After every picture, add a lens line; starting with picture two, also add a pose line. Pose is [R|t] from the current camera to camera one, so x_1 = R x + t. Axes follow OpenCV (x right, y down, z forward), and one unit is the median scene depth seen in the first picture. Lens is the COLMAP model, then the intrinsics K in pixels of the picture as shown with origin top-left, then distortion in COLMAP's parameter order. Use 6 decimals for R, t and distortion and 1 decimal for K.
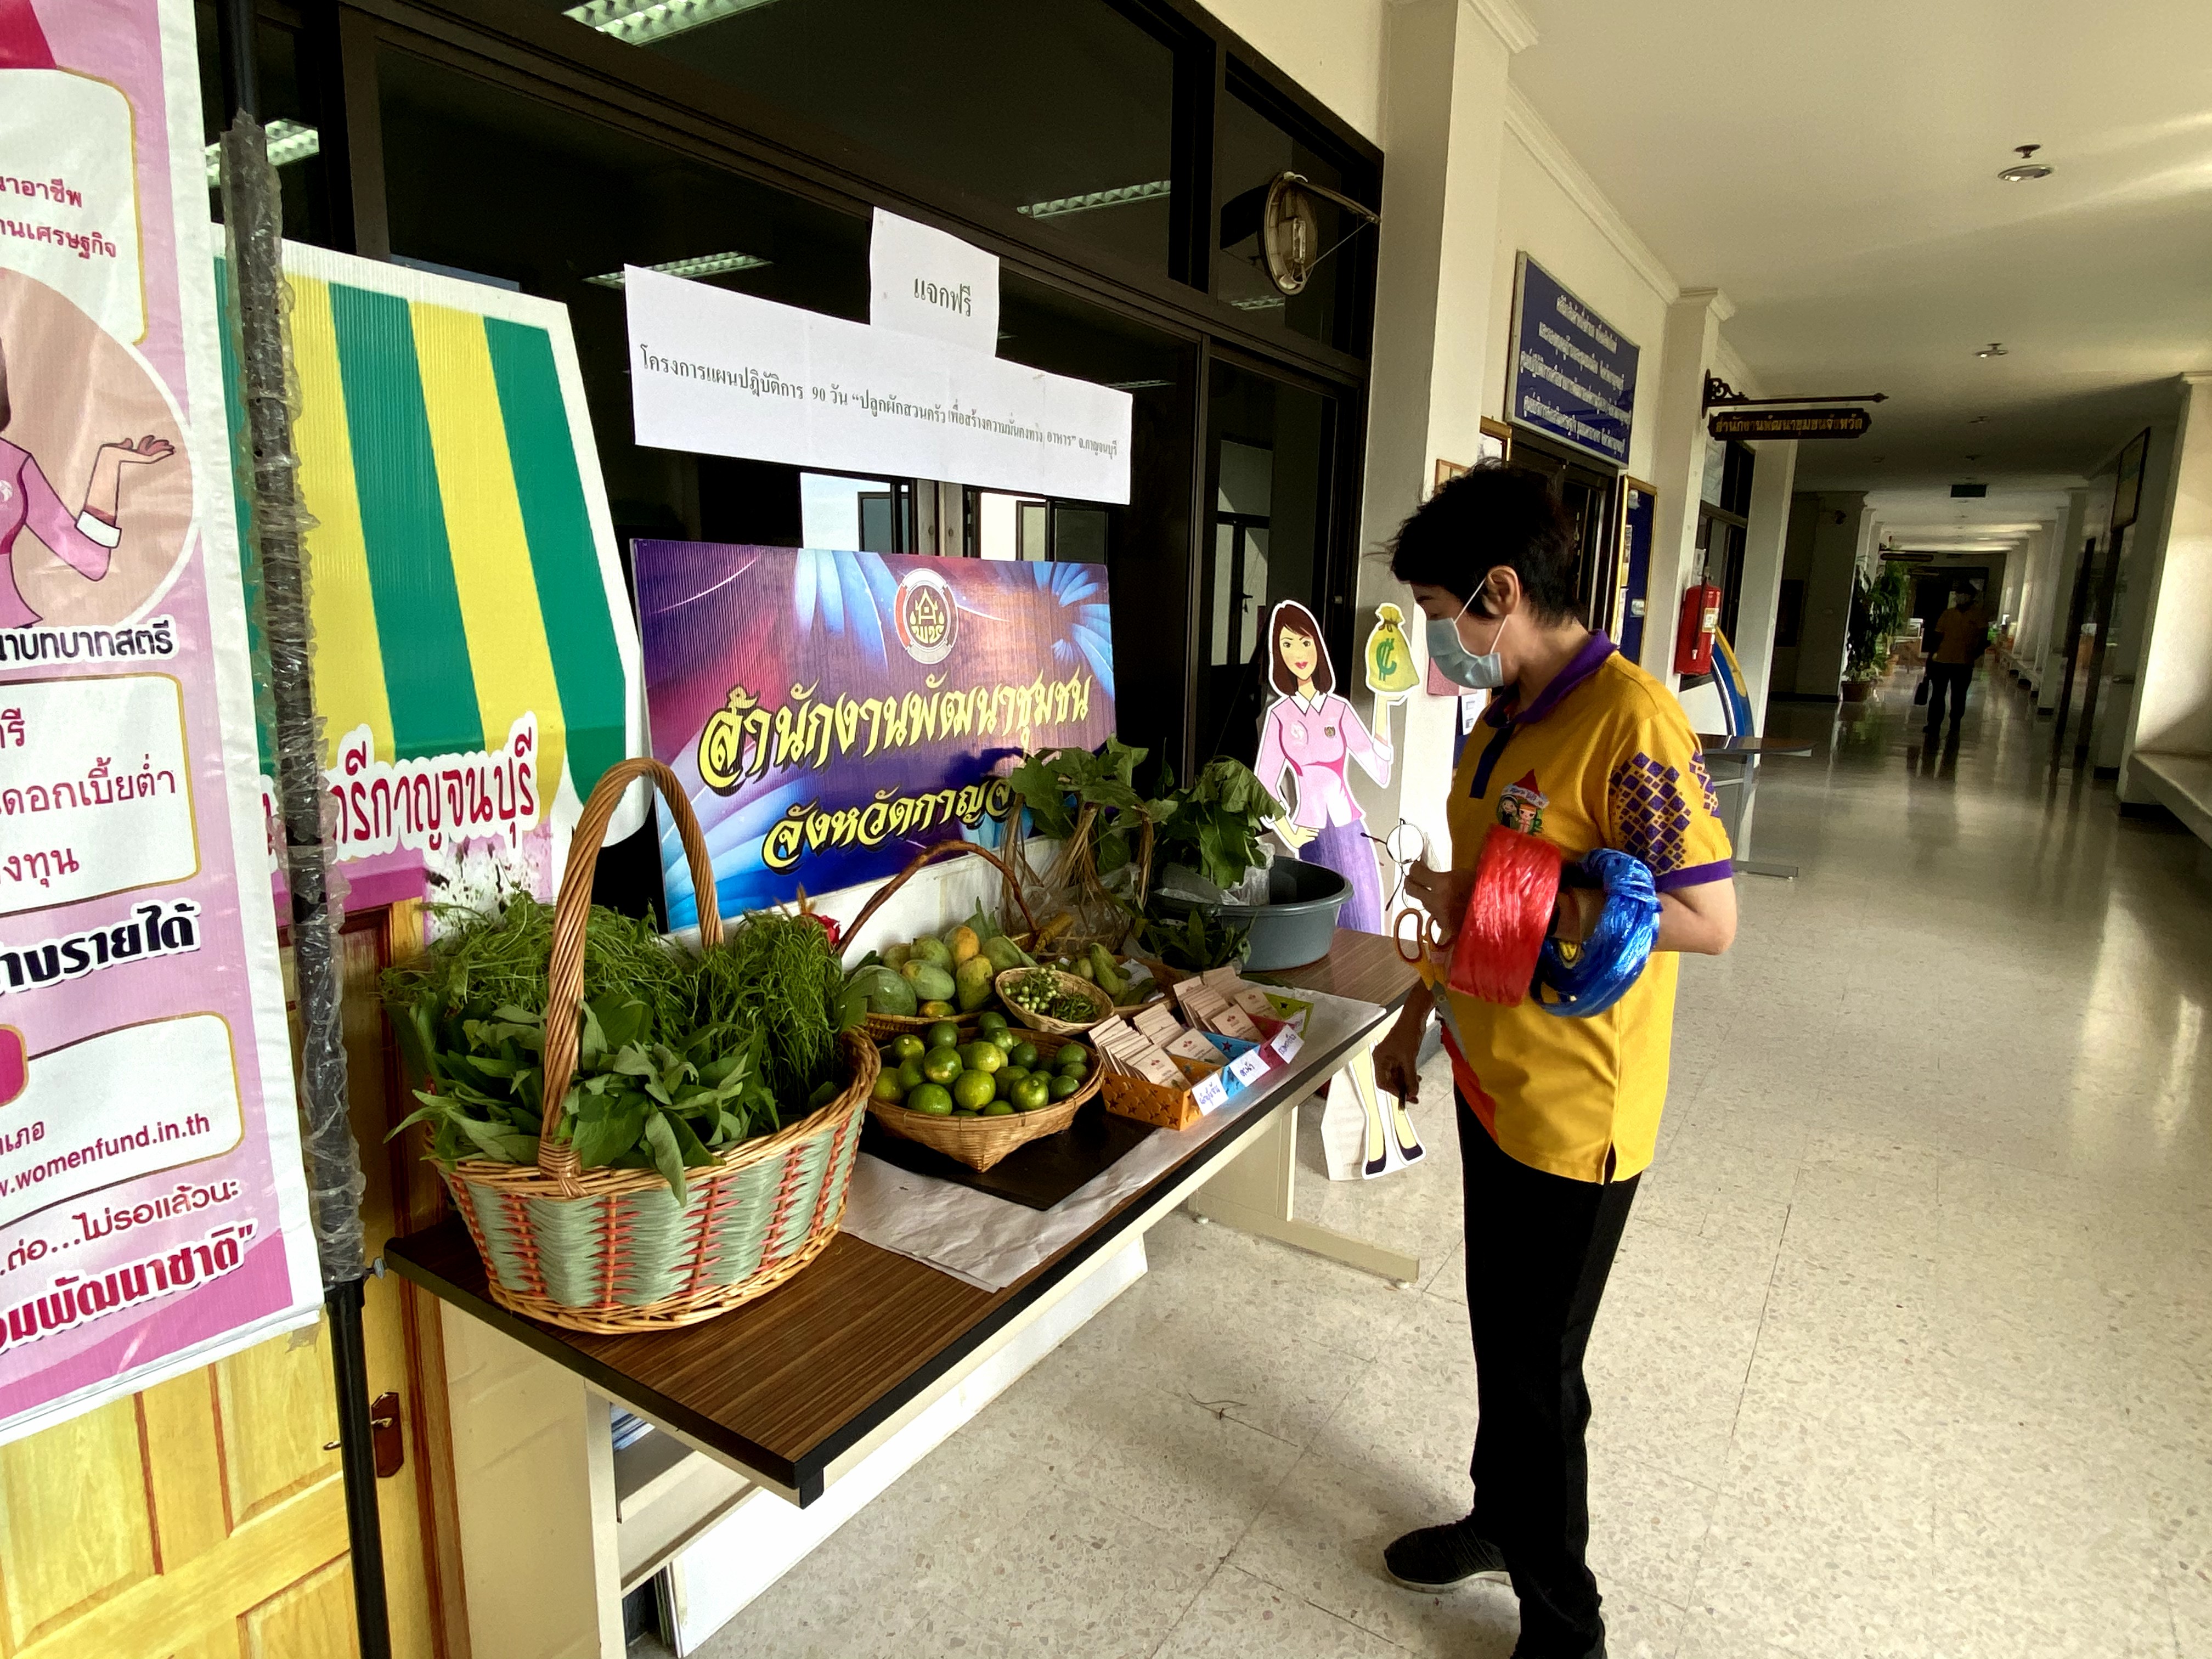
lens RADIAL K [[1247.7, 0, 1118.6], [0, 1247.7, 831.1], [0, 0, 1]] dist [0.086356, -0.084067]
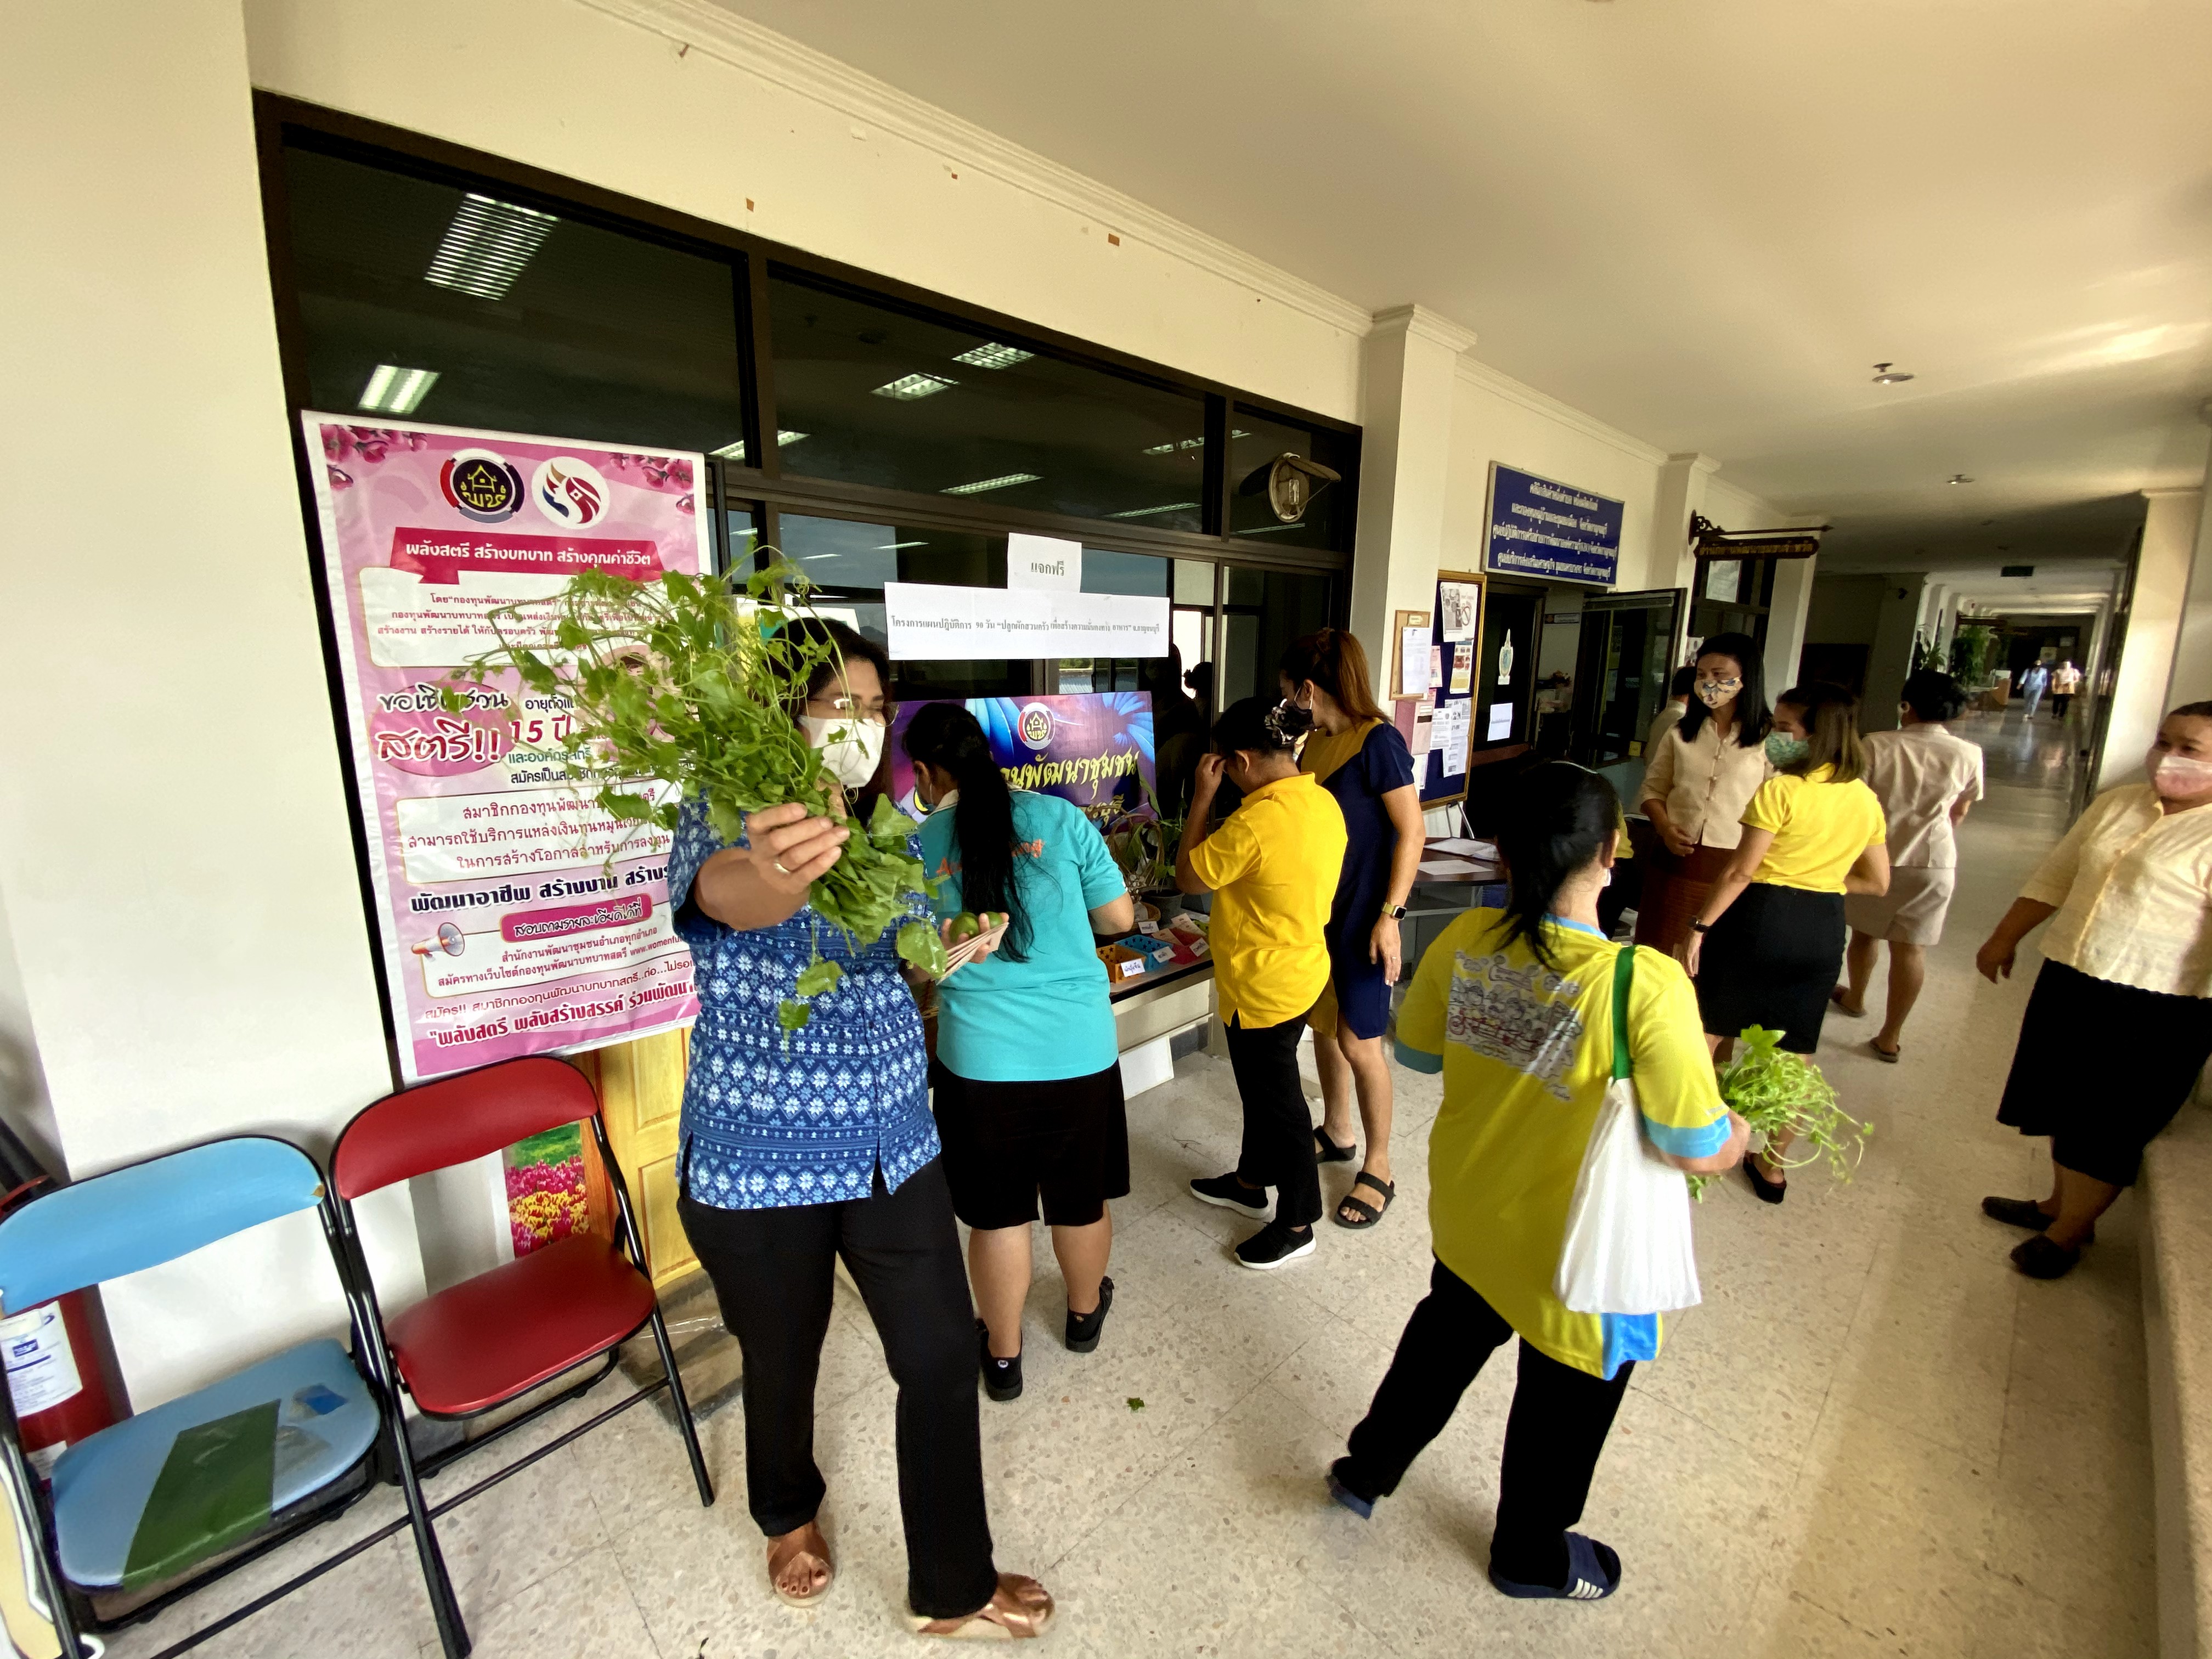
lens RADIAL K [[884.9, 0, 1097.7], [0, 884.9, 832.6], [0, 0, 1]] dist [0.028118, -0.021436]
pose [[0.967803, 0.034356, -0.249353, 0.333937], [-0.031431, 0.999383, 0.015702, -0.028478], [0.249738, -0.007359, 0.968285, -0.382429]]
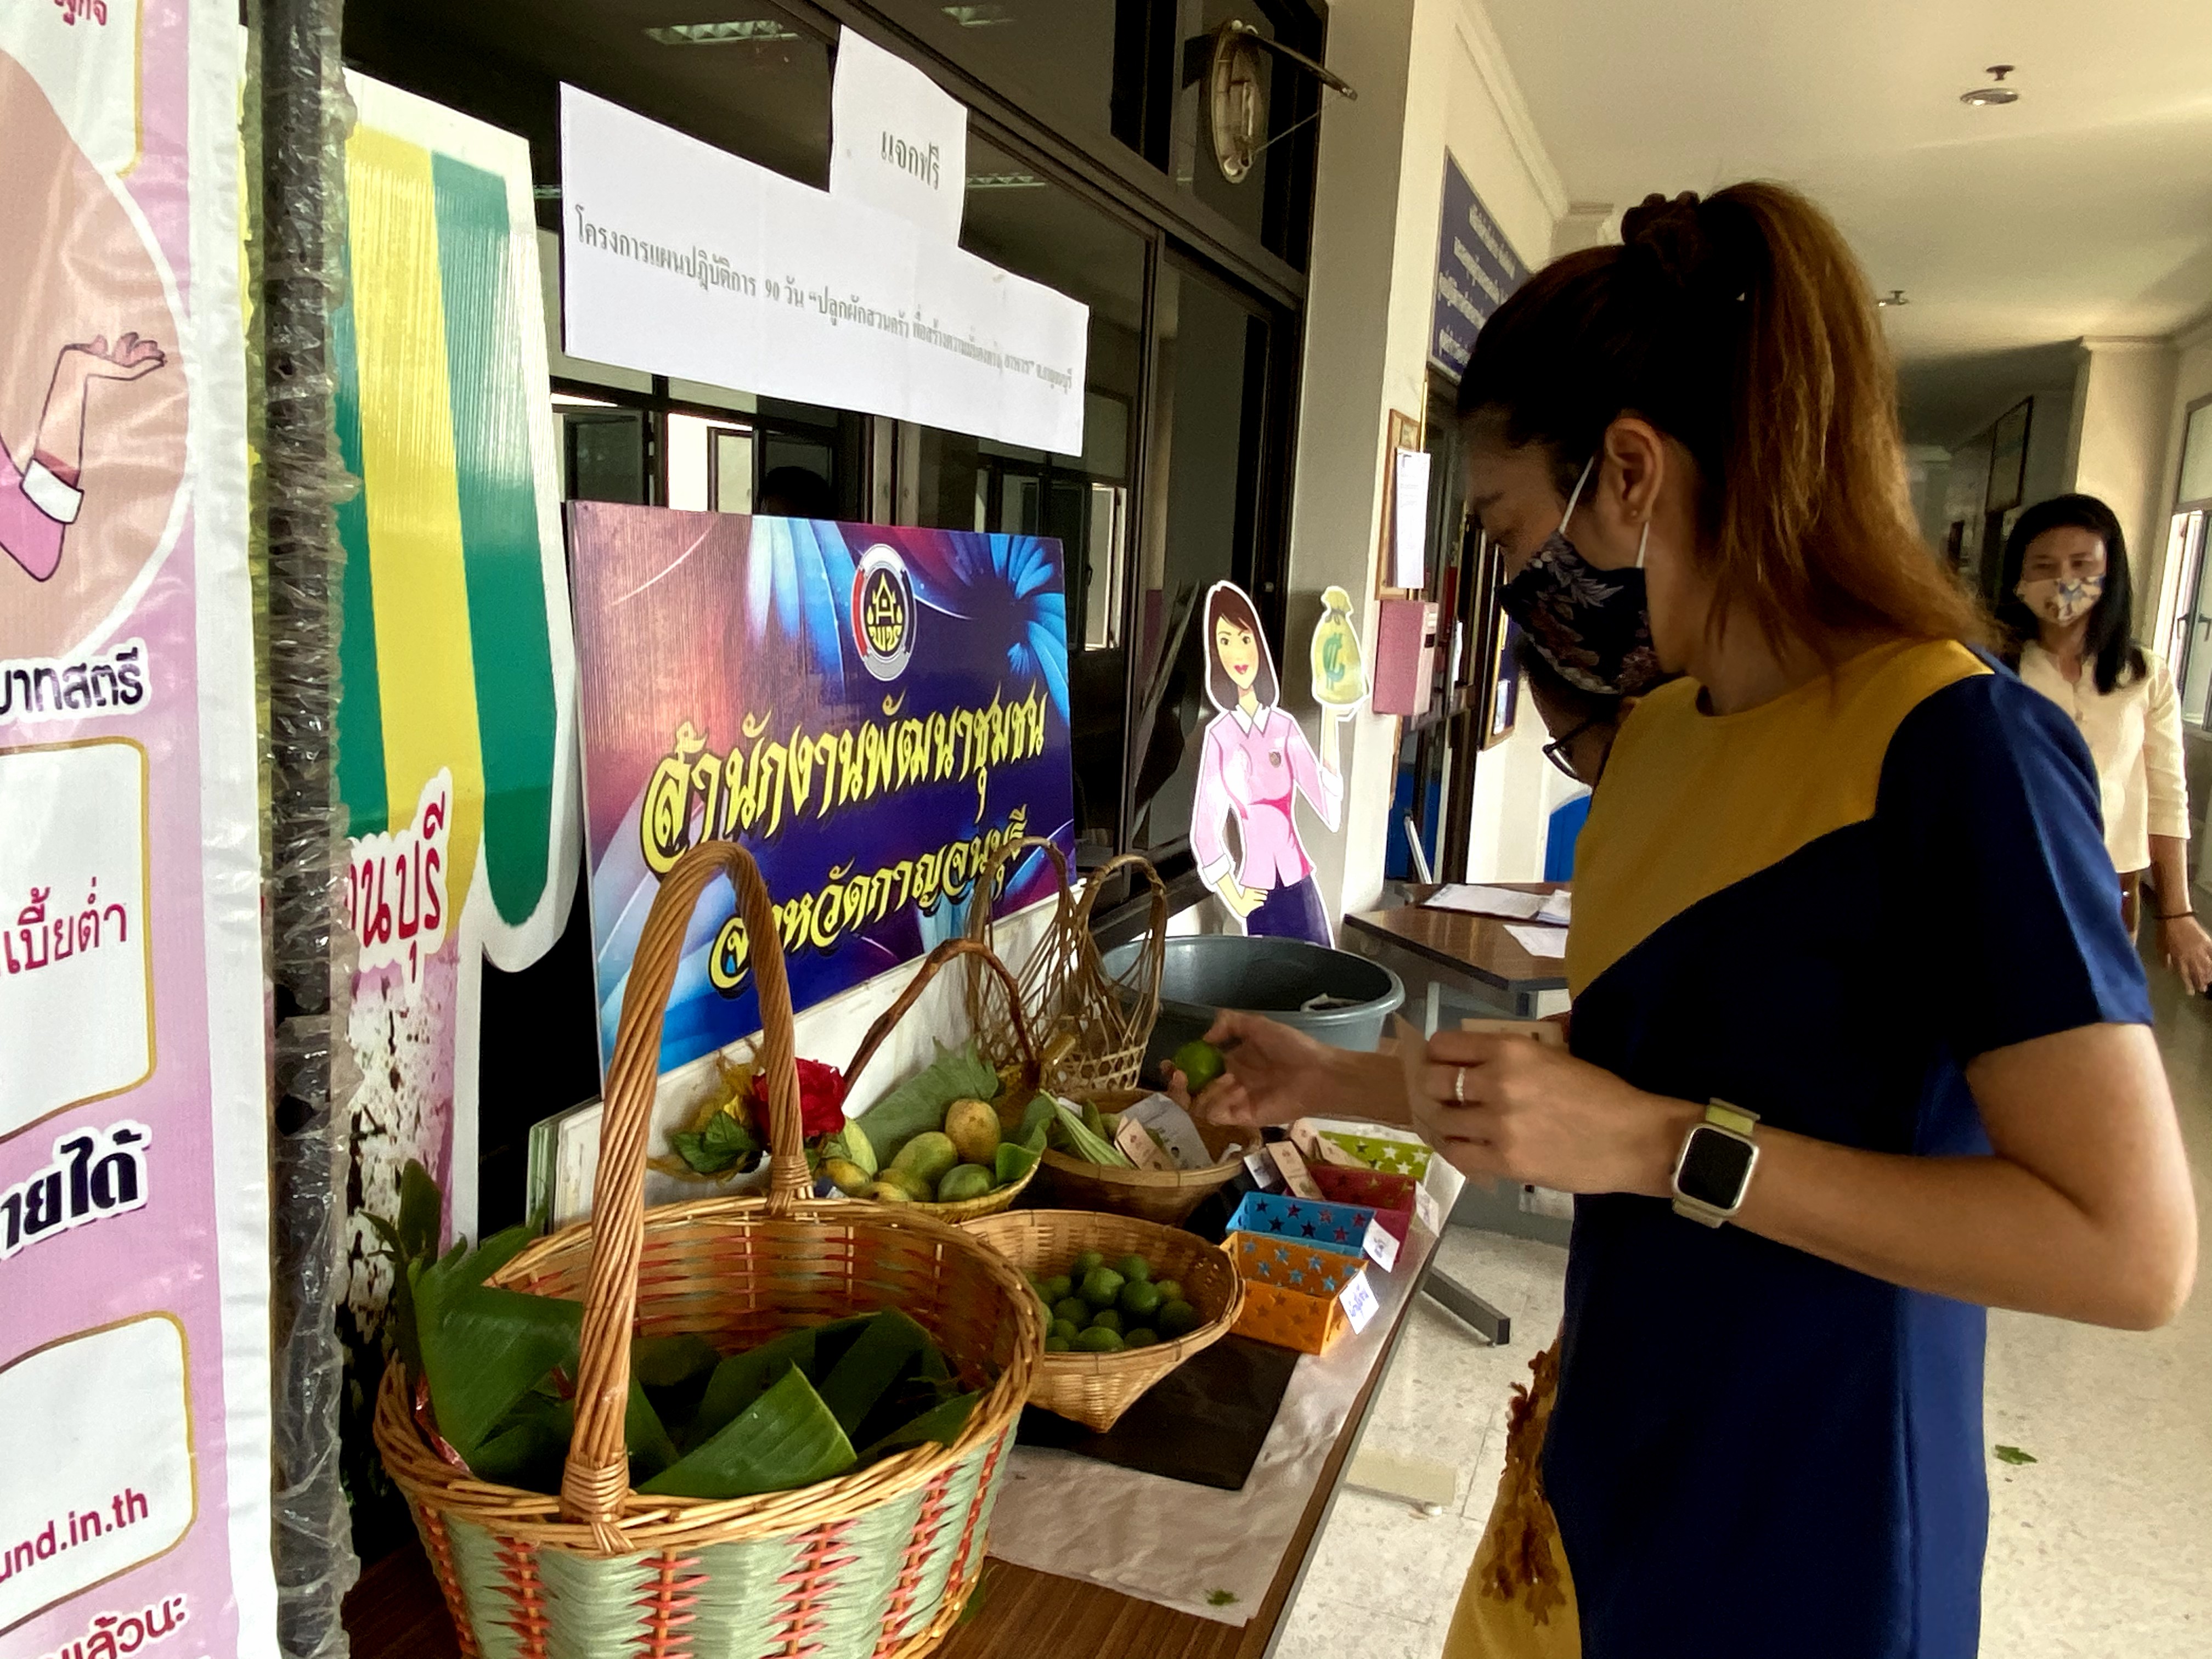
lens RADIAL K [[1670.3, 0, 1101.7], [0, 1670.3, 830.4], [0, 0, 1]] dist [0.089609, -0.101806]
pose [[0.978350, -0.006599, 0.206853, -0.253910], [0.011666, 0.999661, -0.023283, -0.031286], [-0.206630, 0.025192, 0.978095, 0.080561]]
